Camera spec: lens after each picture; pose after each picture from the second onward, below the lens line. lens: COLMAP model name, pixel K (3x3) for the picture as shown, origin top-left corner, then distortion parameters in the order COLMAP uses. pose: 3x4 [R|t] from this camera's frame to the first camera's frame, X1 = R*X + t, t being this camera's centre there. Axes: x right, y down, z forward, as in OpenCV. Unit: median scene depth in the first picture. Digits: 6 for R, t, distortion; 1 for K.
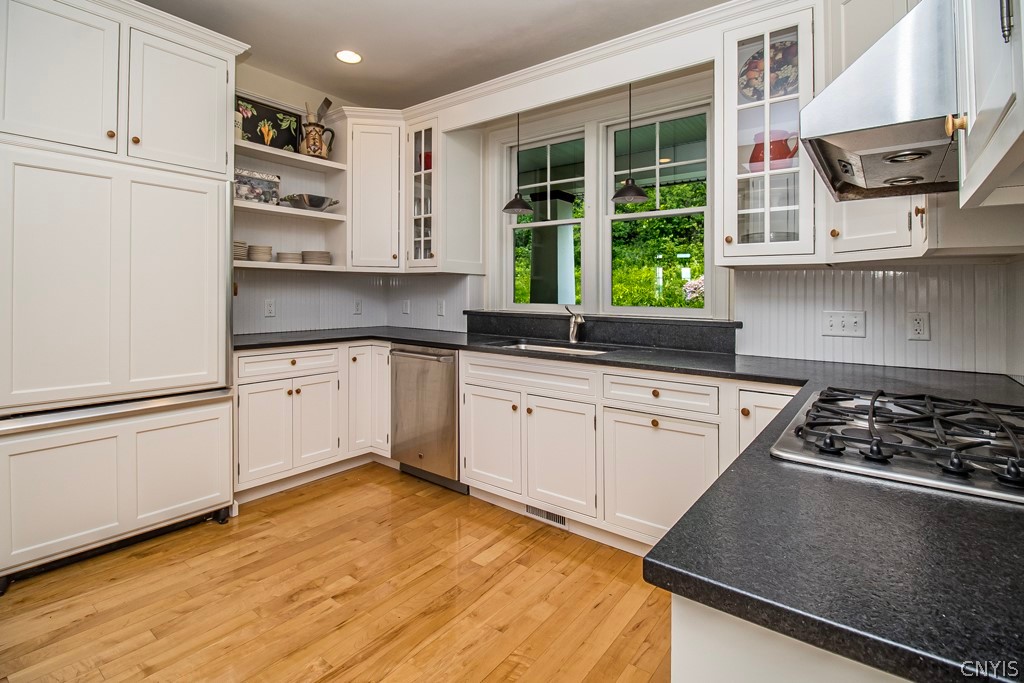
lens RADIAL K [[492.8, 0, 499.2], [0, 492.8, 299.5], [0, 0, 1]] dist [0.002403, -0.001482]
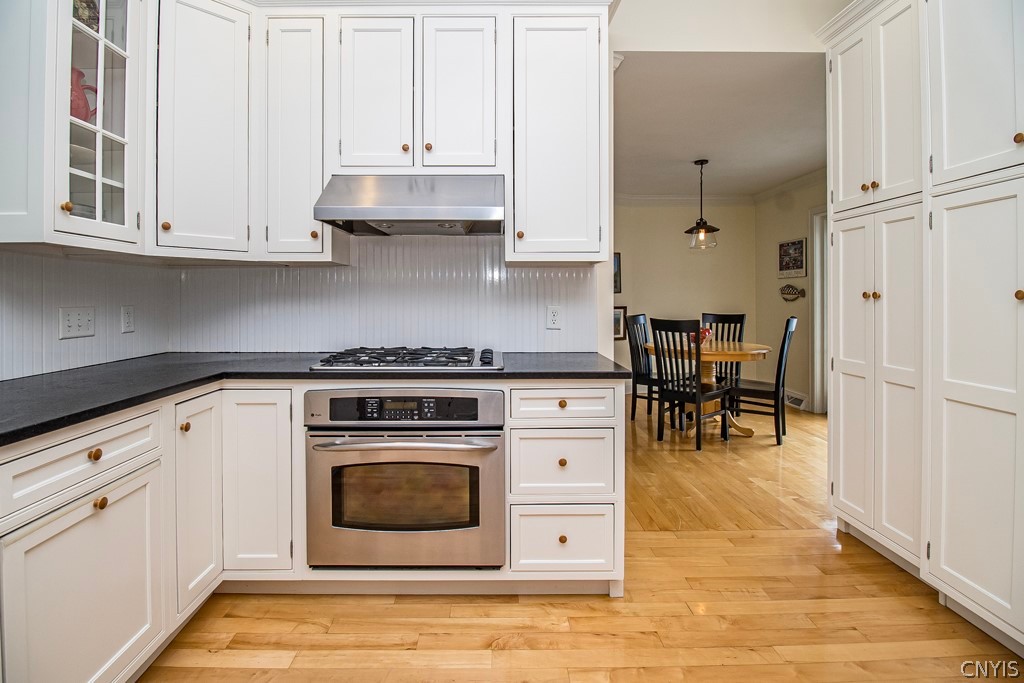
lens RADIAL K [[492.8, 0, 499.2], [0, 492.8, 299.5], [0, 0, 1]] dist [0.002403, -0.001482]
pose [[-0.629523, -0.018751, 0.776755, -0.409013], [-0.001885, 0.999743, 0.022606, -0.010761], [-0.776979, 0.012767, -0.629397, 0.910599]]
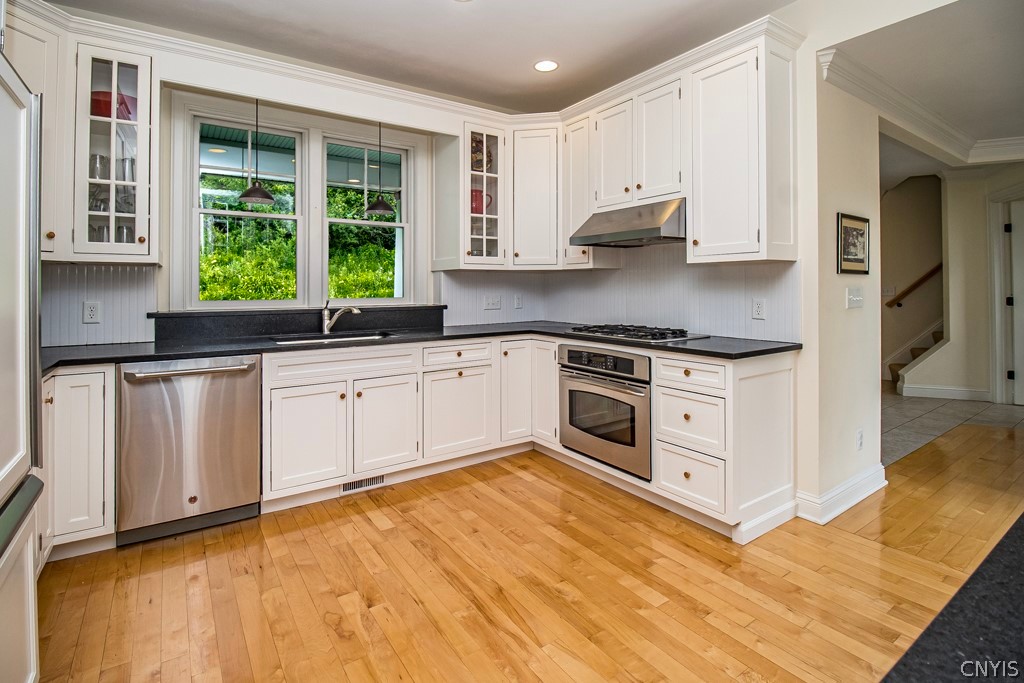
lens RADIAL K [[492.8, 0, 499.2], [0, 492.8, 299.5], [0, 0, 1]] dist [0.002403, -0.001482]
pose [[0.316045, -0.038597, 0.947959, -0.966721], [0.019620, 0.999224, 0.034143, -0.022117], [-0.948541, 0.007808, 0.316558, 0.377639]]
